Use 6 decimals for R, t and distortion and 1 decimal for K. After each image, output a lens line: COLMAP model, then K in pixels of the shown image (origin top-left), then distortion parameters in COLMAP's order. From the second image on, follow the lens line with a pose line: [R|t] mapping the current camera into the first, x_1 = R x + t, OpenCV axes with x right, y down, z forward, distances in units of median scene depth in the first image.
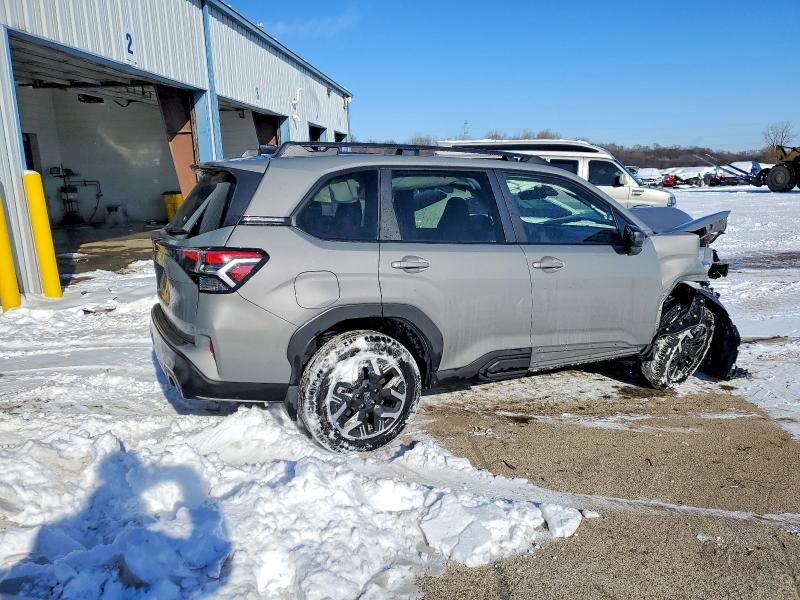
lens RADIAL K [[637.8, 0, 407.5], [0, 637.8, 299.5], [0, 0, 1]] dist [0.009305, 0.001492]
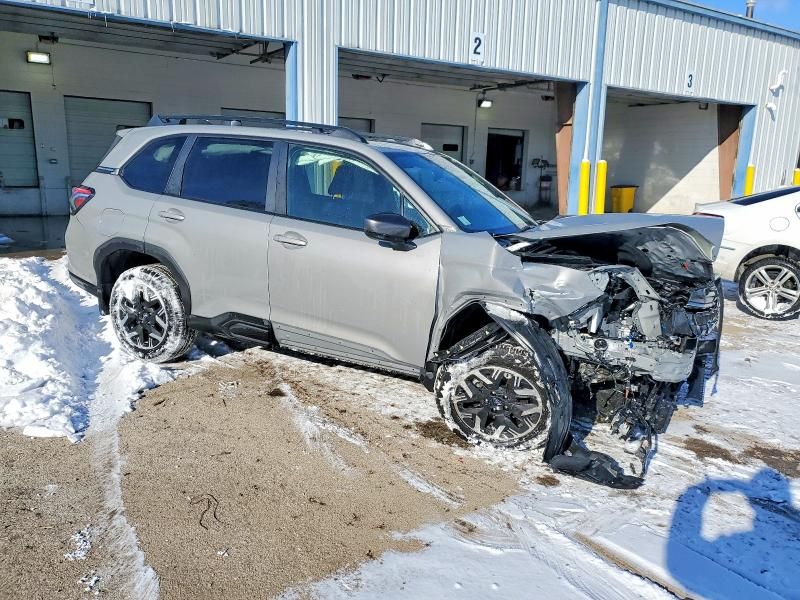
lens RADIAL K [[637.8, 0, 407.5], [0, 637.8, 299.5], [0, 0, 1]] dist [0.009305, 0.001492]
pose [[0.575014, 0.197562, -0.793932, 0.946291], [-0.199718, 0.974945, 0.097958, -0.082738], [0.793393, 0.102236, 0.600063, 0.494408]]
